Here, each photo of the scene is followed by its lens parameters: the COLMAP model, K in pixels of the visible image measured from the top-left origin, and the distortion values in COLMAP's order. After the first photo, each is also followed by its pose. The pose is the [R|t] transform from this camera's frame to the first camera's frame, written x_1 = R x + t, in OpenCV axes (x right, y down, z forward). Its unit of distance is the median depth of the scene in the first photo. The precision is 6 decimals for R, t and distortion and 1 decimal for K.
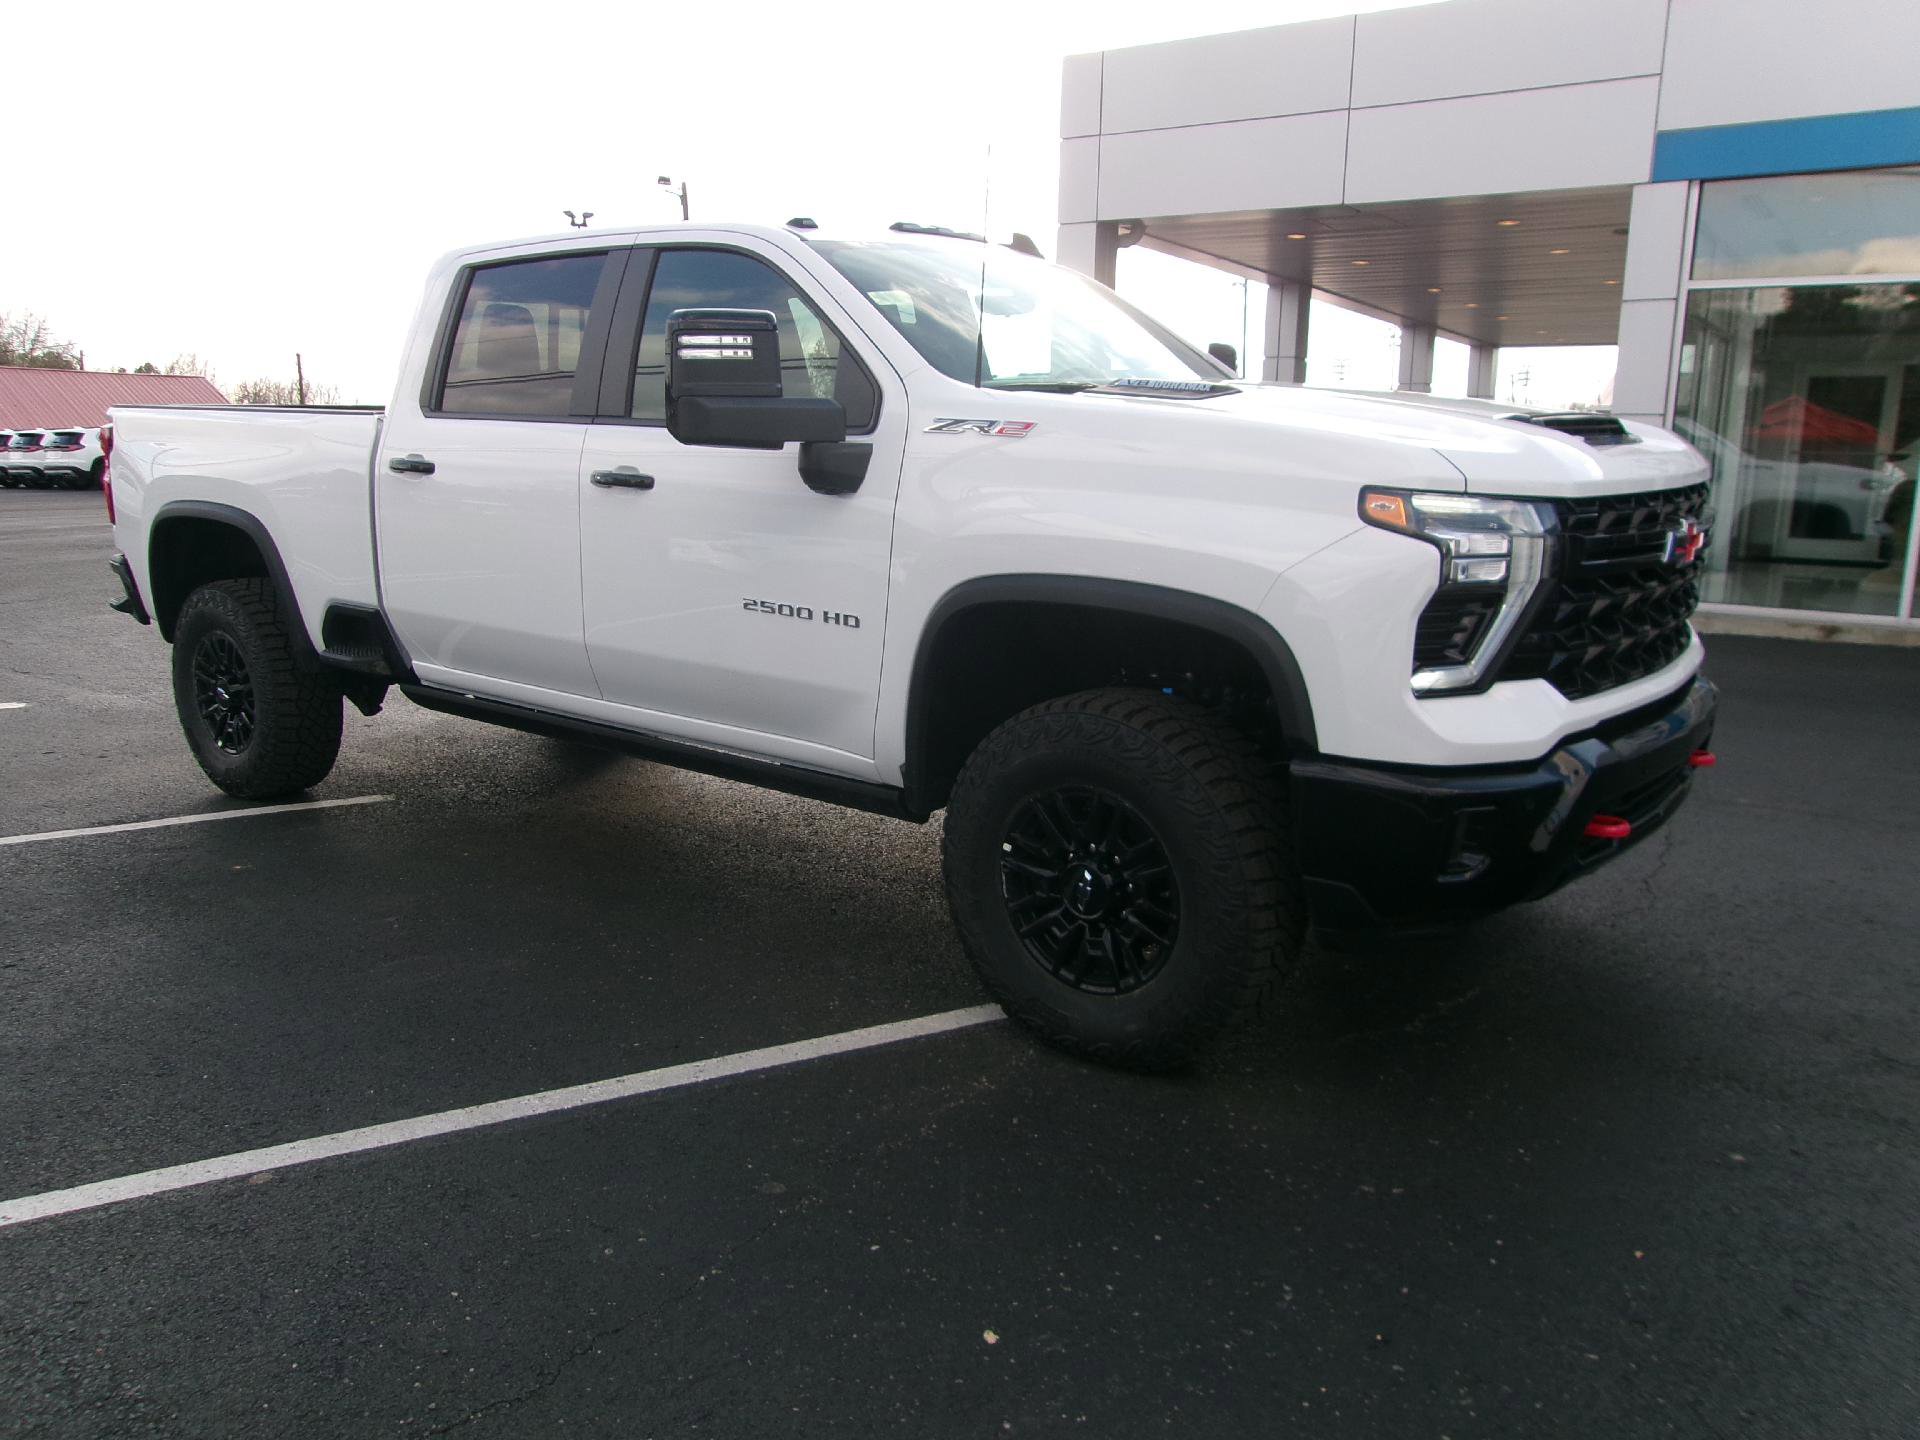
lens RADIAL K [[1480.6, 0, 946.2], [0, 1480.6, 725.6], [0, 0, 1]] dist [-0.045059, 0.065785]
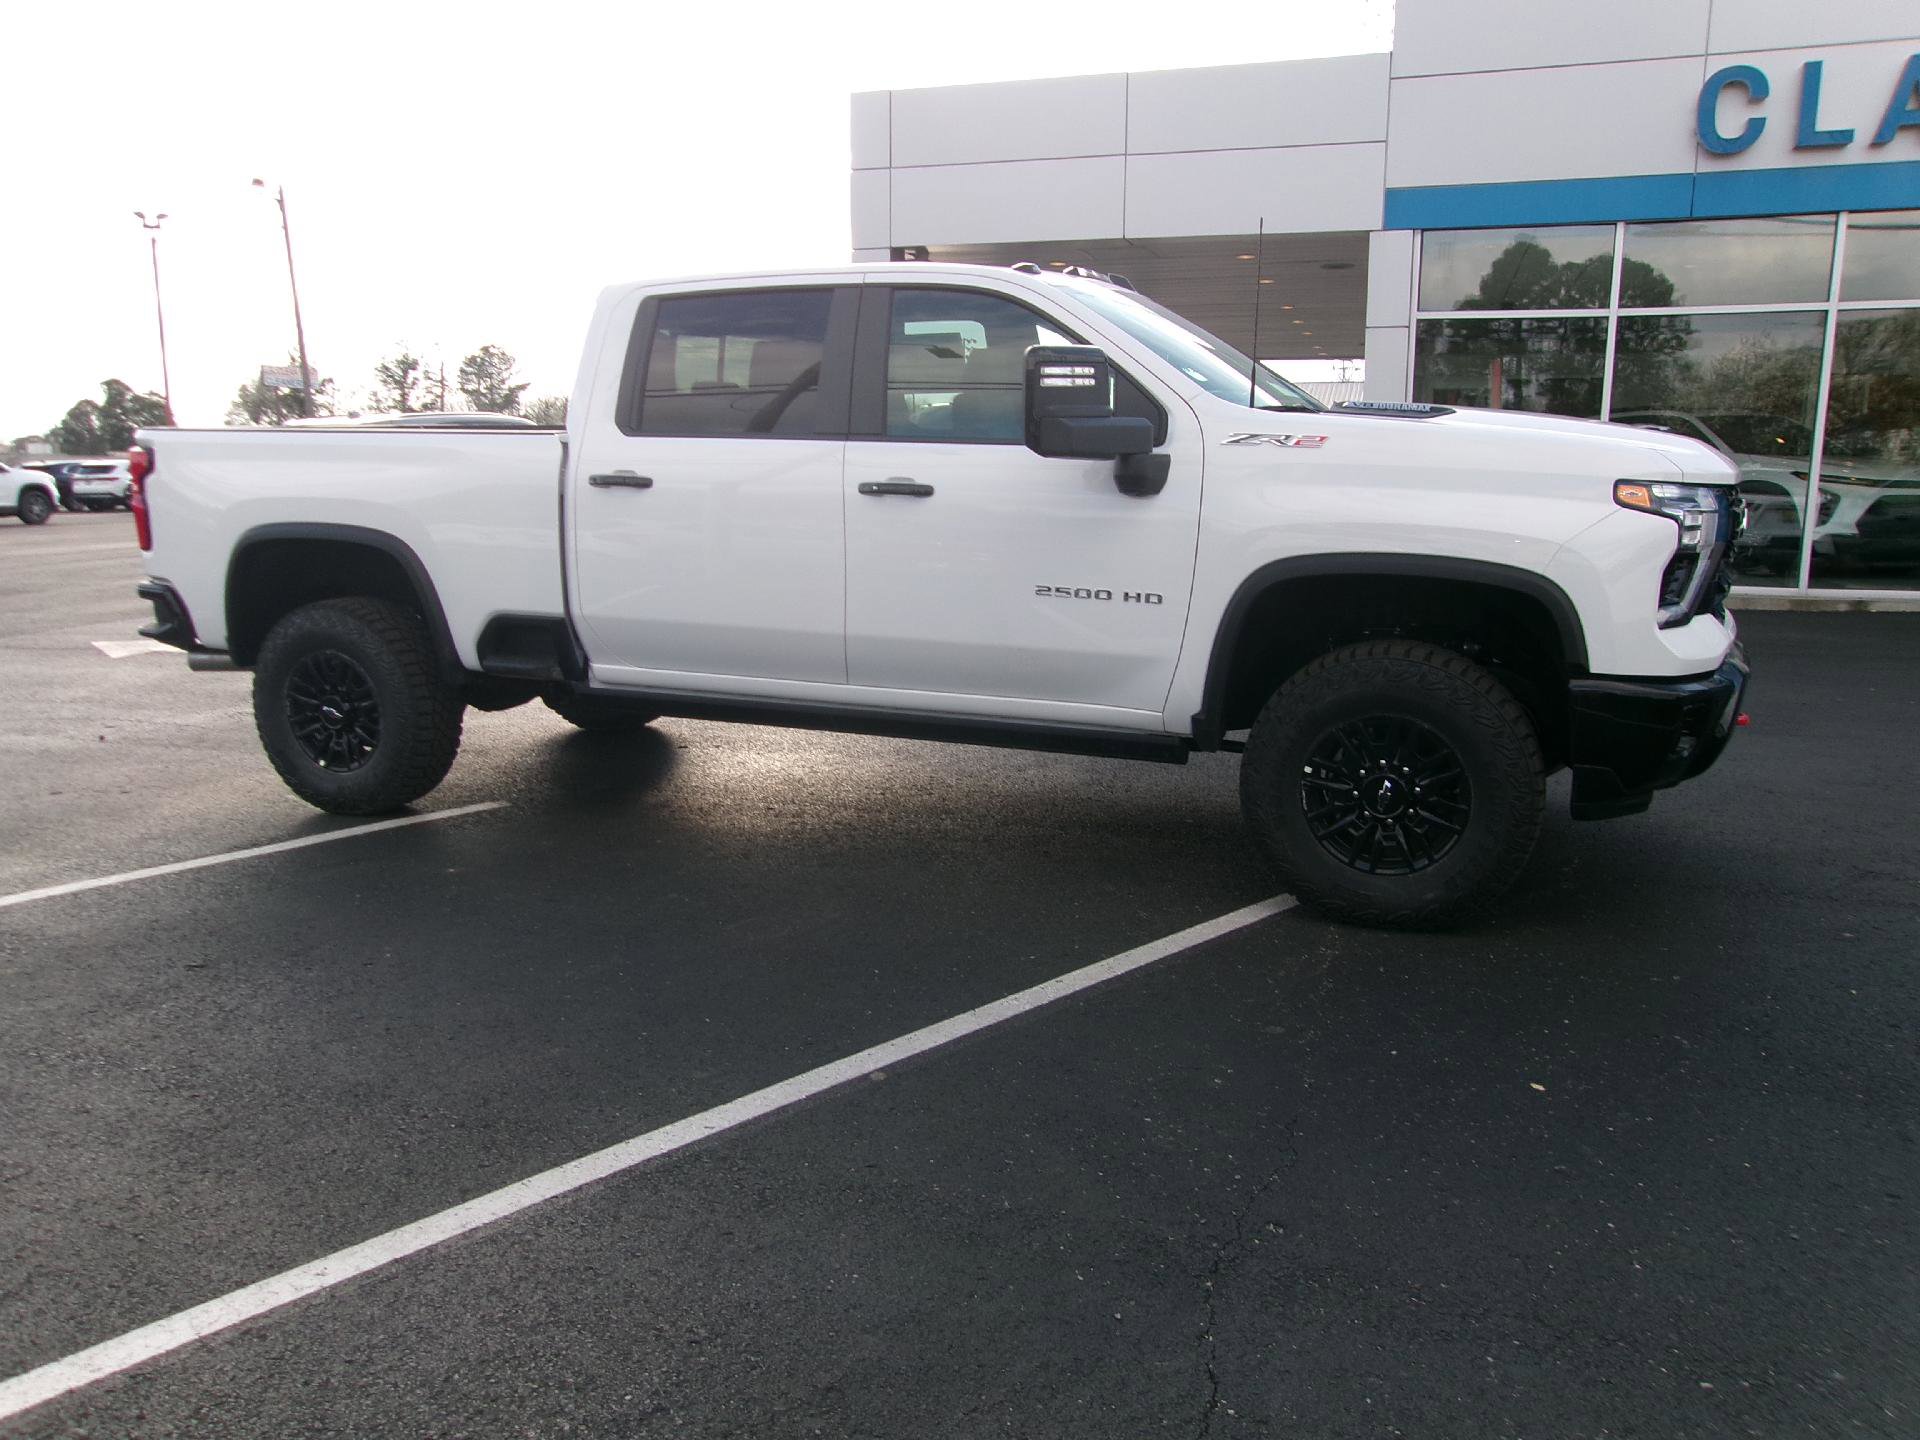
lens RADIAL K [[1480.6, 0, 946.2], [0, 1480.6, 725.6], [0, 0, 1]] dist [-0.045059, 0.065785]
pose [[0.961180, -0.063276, 0.268569, -0.575252], [0.065416, 0.997858, 0.000982, 0.022164], [-0.268056, 0.016625, 0.963260, -0.135886]]
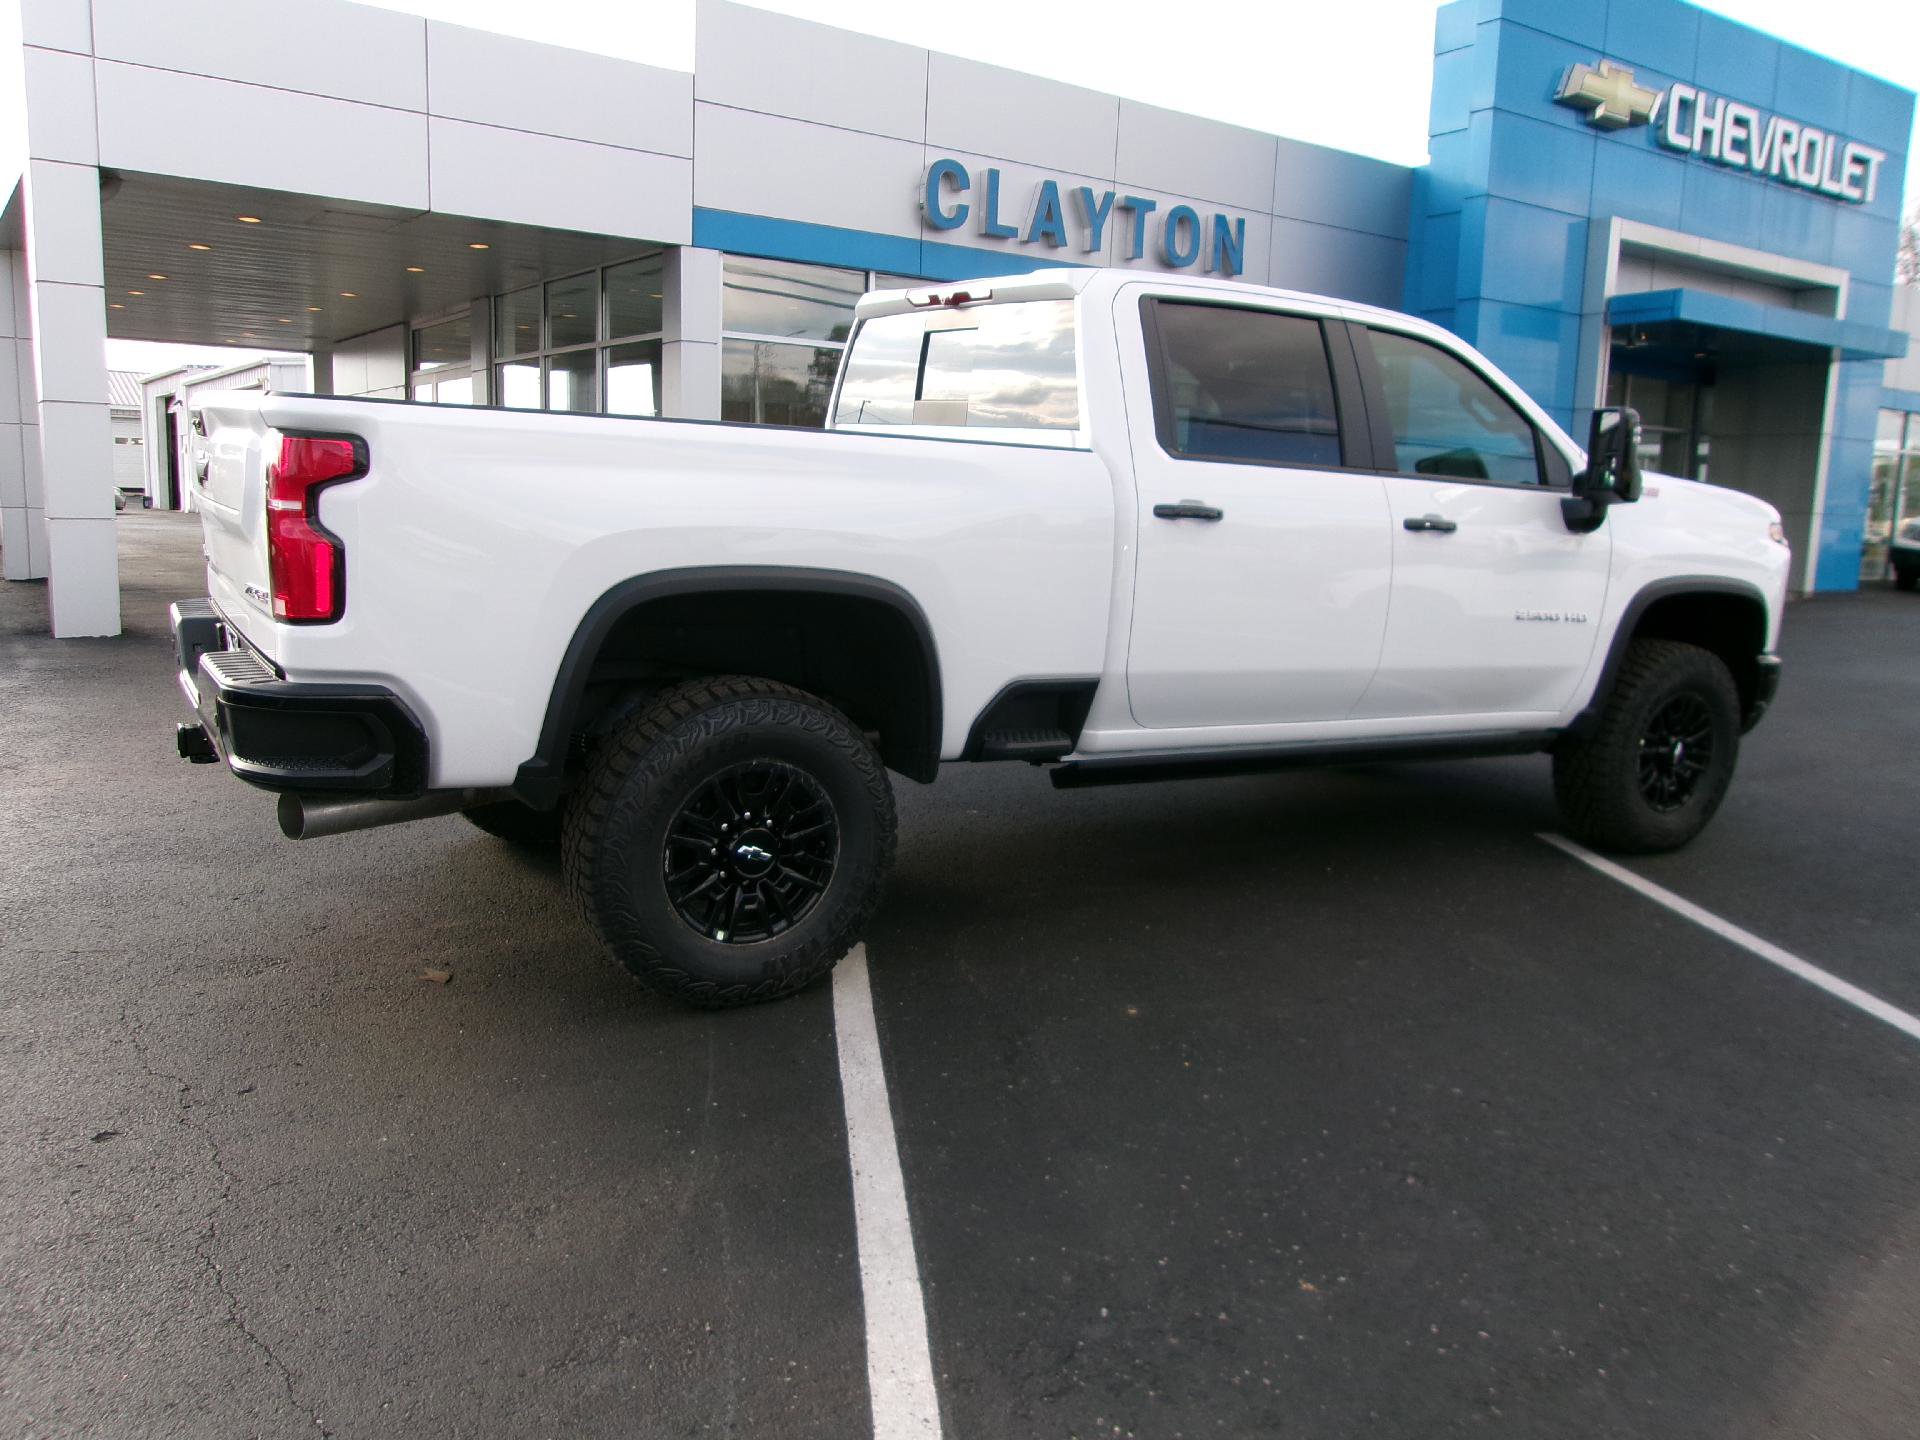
lens RADIAL K [[1495.2, 0, 963.3], [0, 1495.2, 710.7], [0, 0, 1]] dist [-0.046067, 0.050390]
pose [[0.355484, -0.141262, 0.923946, -1.714681], [0.145300, 0.984848, 0.094670, -0.215957], [-0.923319, 0.100596, 0.370624, 1.053572]]
